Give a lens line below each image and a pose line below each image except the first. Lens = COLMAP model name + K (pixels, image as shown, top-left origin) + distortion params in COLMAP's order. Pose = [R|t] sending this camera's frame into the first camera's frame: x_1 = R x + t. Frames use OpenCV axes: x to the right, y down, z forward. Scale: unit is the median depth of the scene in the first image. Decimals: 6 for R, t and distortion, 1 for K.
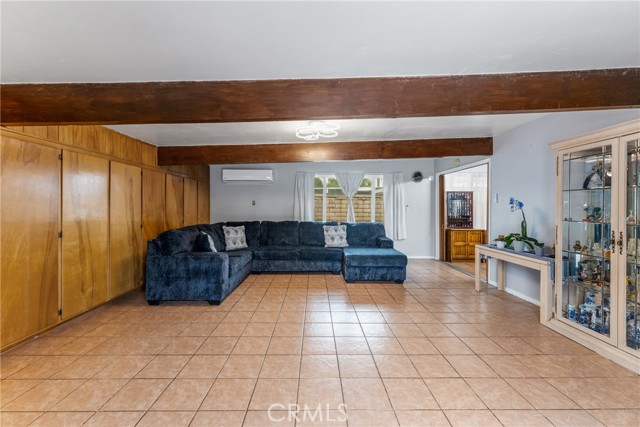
lens RADIAL K [[256.1, 0, 315.4], [0, 256.1, 211.6], [0, 0, 1]] dist [0.000316, -0.000357]
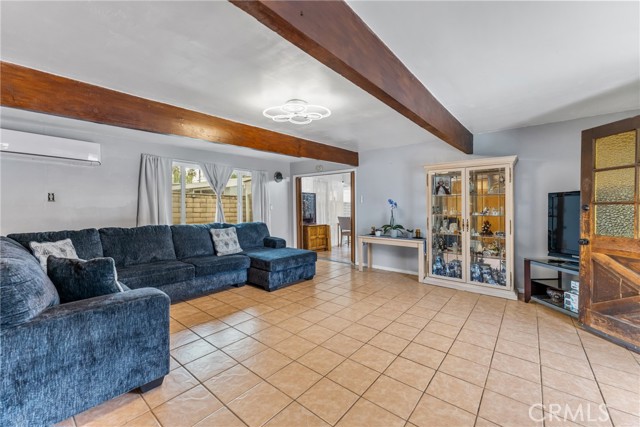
lens RADIAL K [[256.1, 0, 316.9], [0, 256.1, 211.0], [0, 0, 1]] dist [0.000316, -0.000357]
pose [[0.648198, -0.009781, 0.761409, -0.364306], [0.011141, 0.999932, 0.003360, 0.000173], [-0.761390, 0.006305, 0.648263, 0.255480]]
